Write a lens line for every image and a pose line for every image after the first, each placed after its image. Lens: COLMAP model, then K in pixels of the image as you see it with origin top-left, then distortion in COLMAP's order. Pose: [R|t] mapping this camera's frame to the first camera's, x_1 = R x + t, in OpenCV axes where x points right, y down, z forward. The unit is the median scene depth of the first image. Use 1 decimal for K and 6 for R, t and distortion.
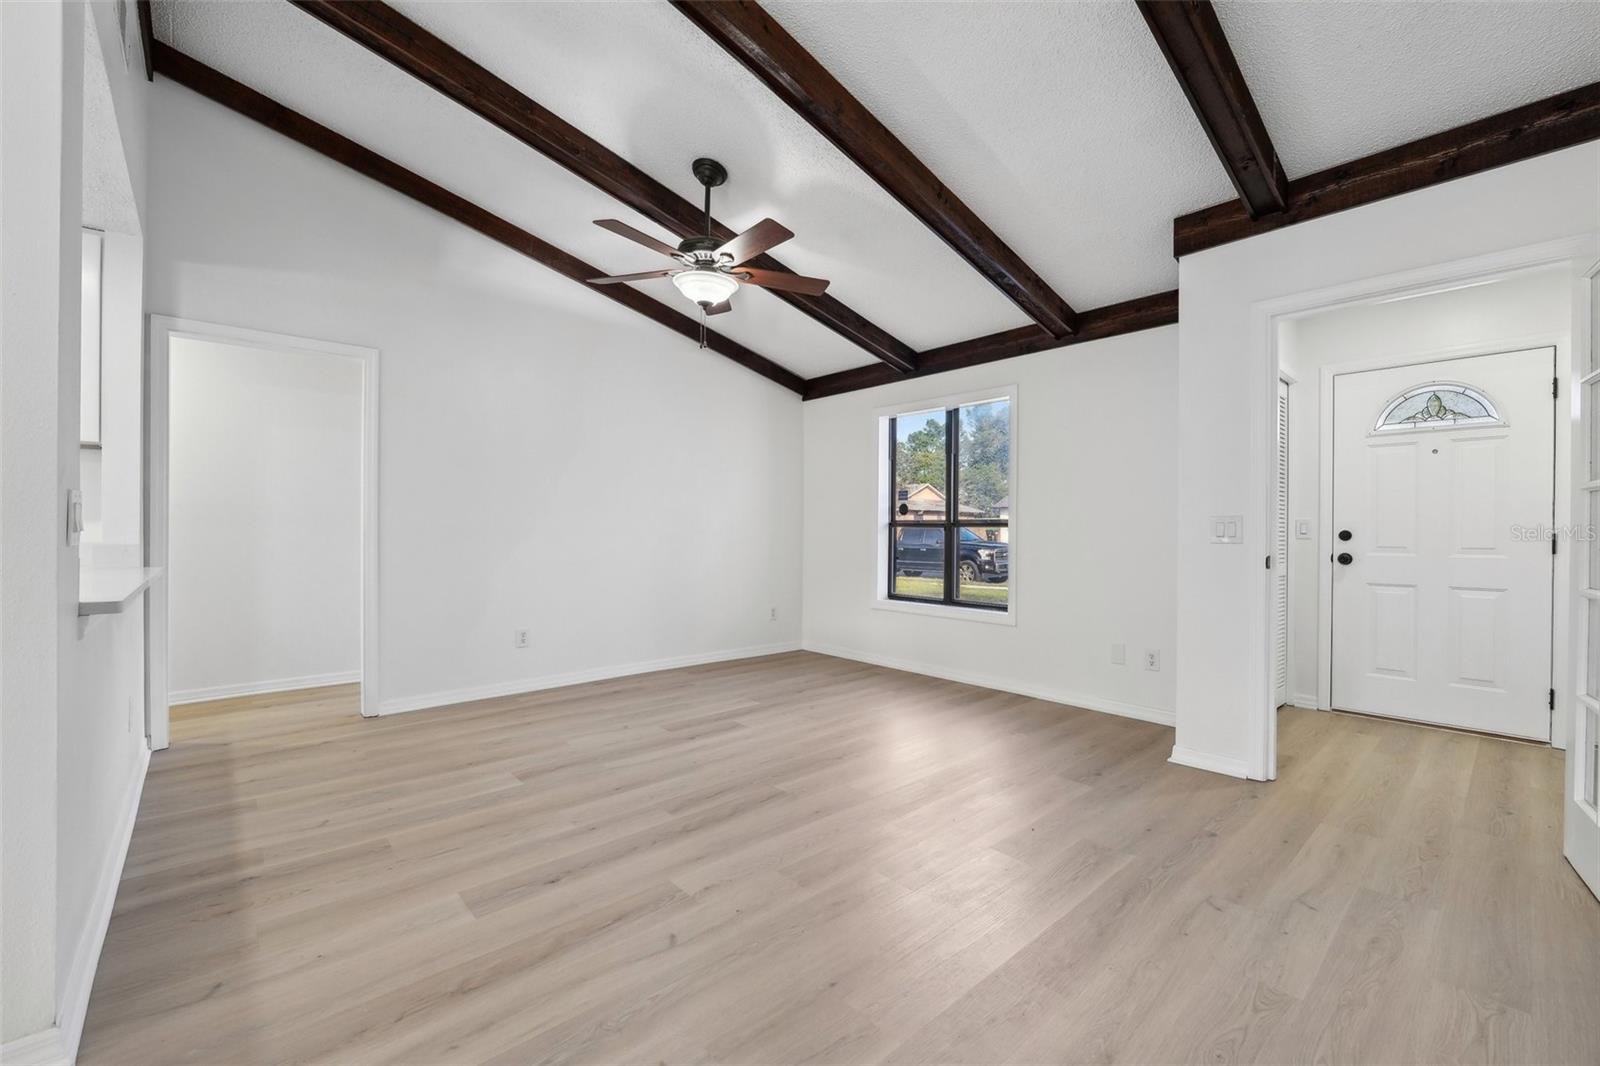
lens RADIAL K [[661.9, 0, 806.5], [0, 661.9, 532.8], [0, 0, 1]] dist [-0.009975, -0.000628]
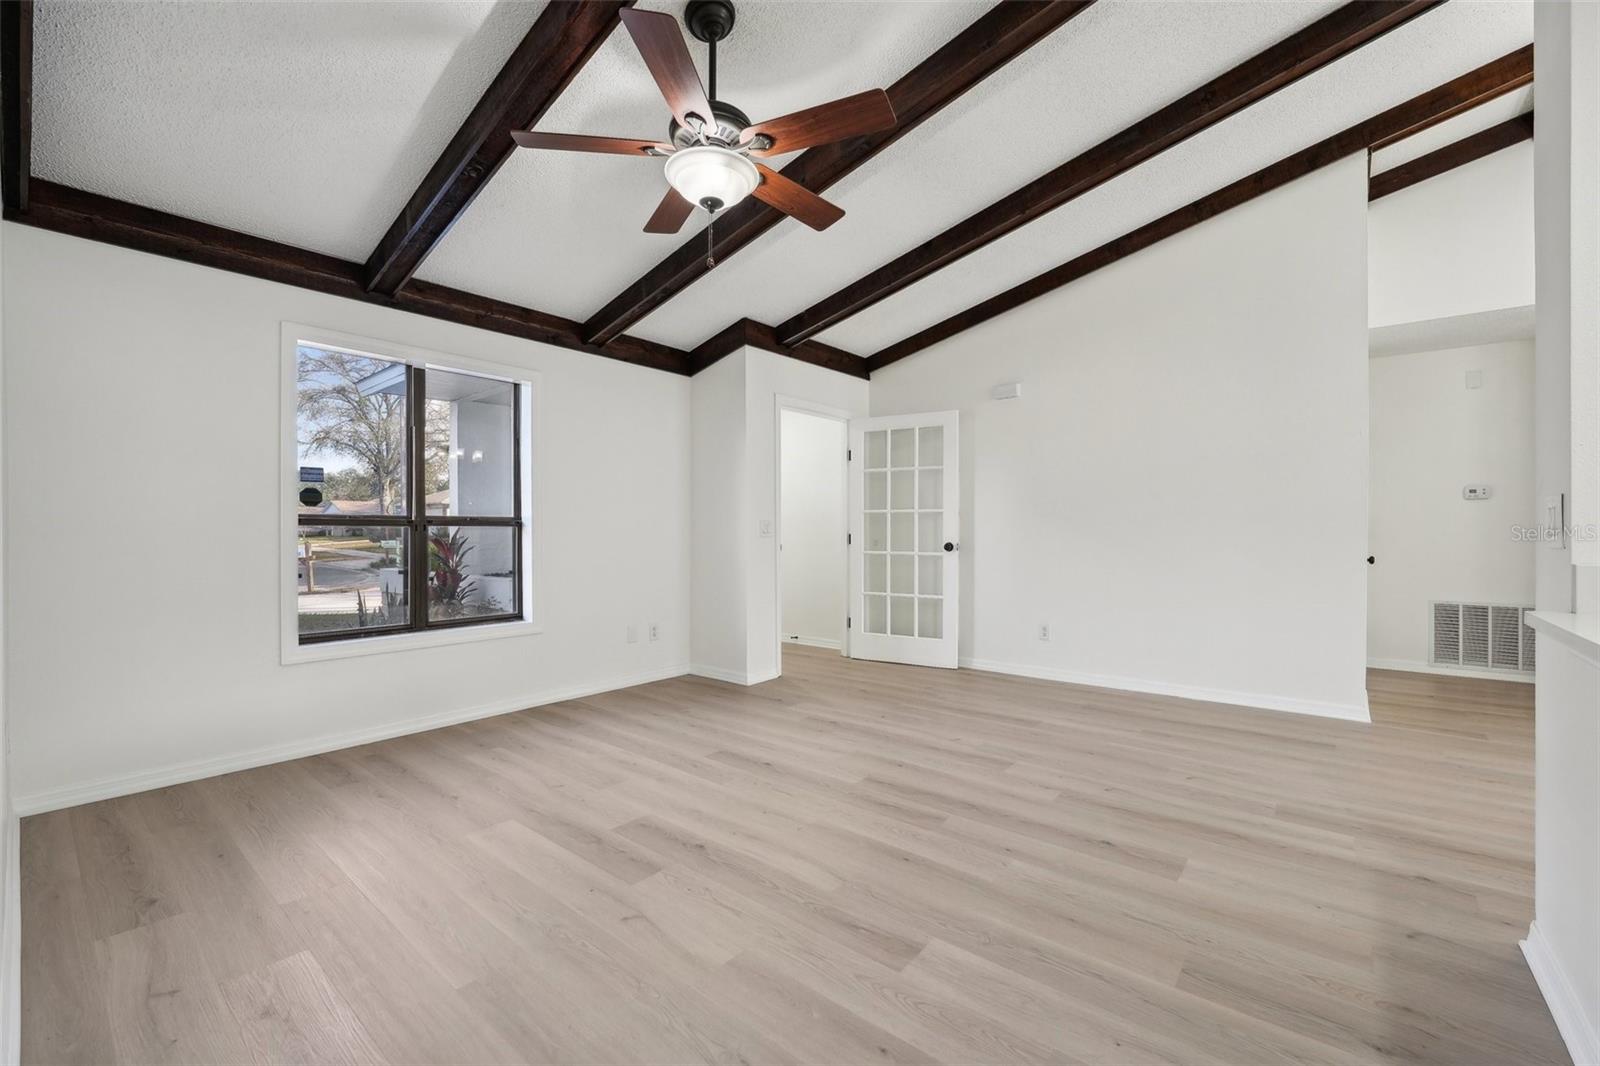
lens RADIAL K [[661.9, 0, 806.5], [0, 661.9, 532.8], [0, 0, 1]] dist [-0.009975, -0.000628]
pose [[-0.150871, -0.007668, 0.988524, -0.990620], [0.006153, 0.999943, 0.008695, -0.008039], [-0.988534, 0.007395, -0.150816, 1.172295]]
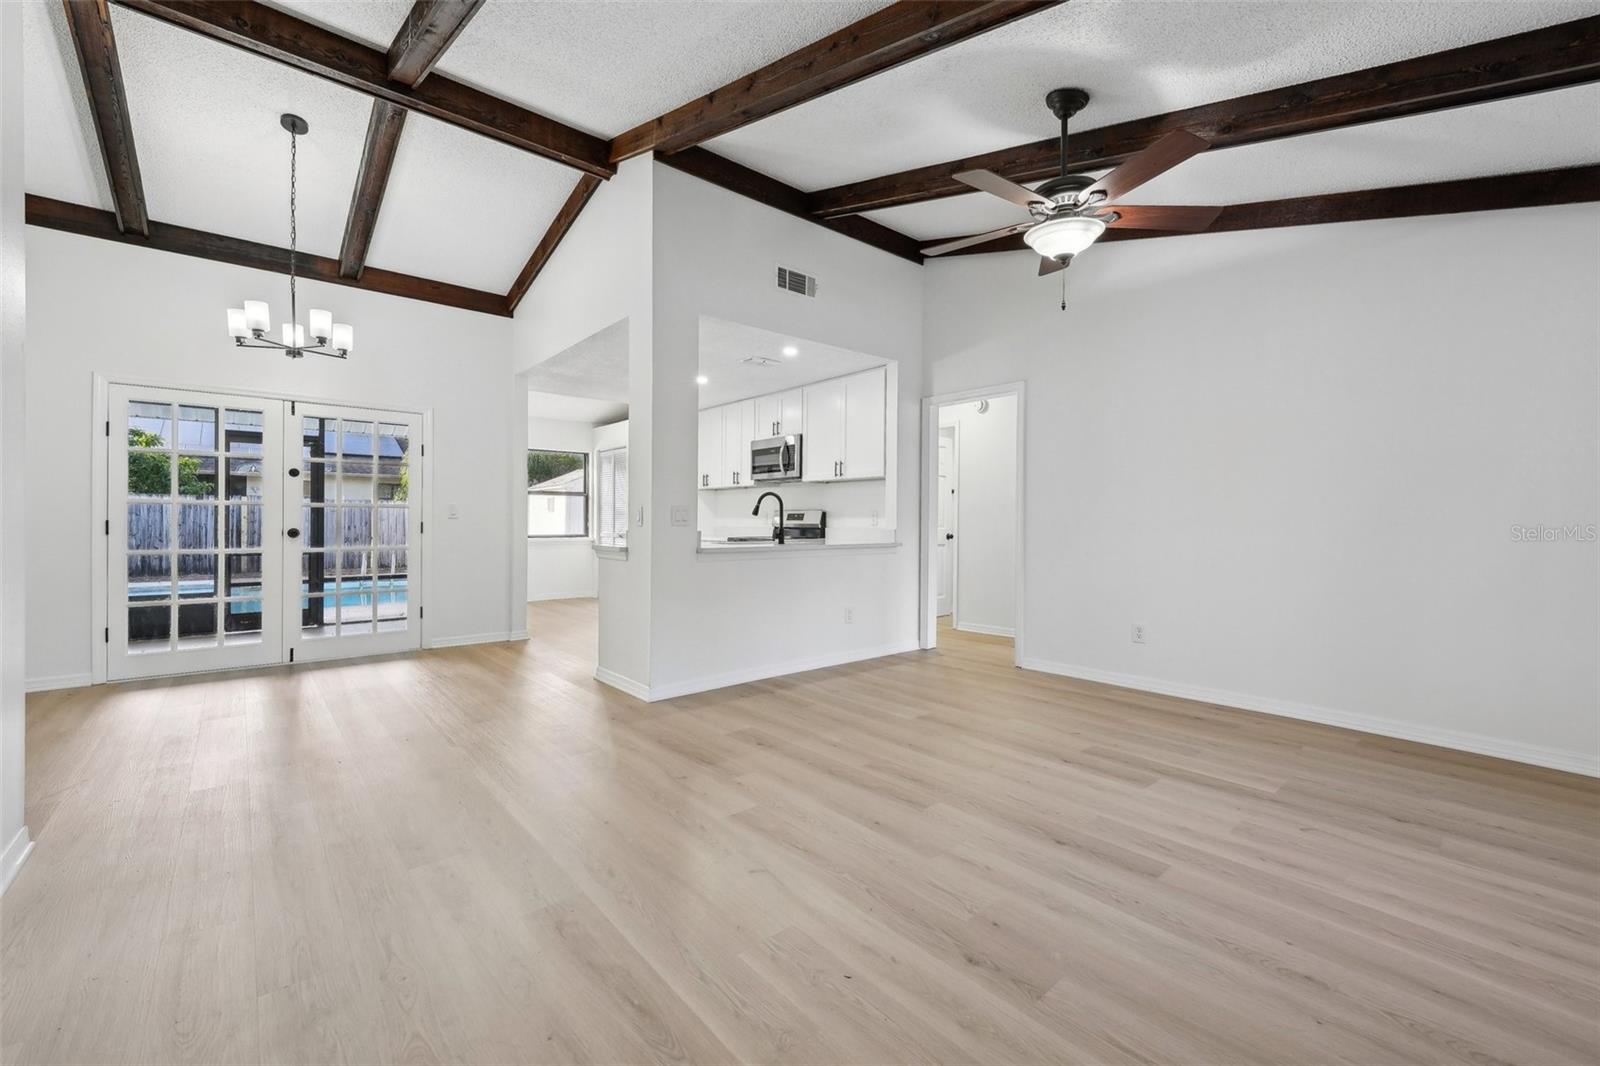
lens RADIAL K [[654.5, 0, 805.7], [0, 654.5, 523.6], [0, 0, 1]] dist [0.000993, -0.000133]
pose [[-0.025171, -0.000193, -0.999683, 0.815959], [-0.009237, 0.999957, 0.000040, 0.004189], [0.999640, 0.009235, -0.025172, 0.802136]]
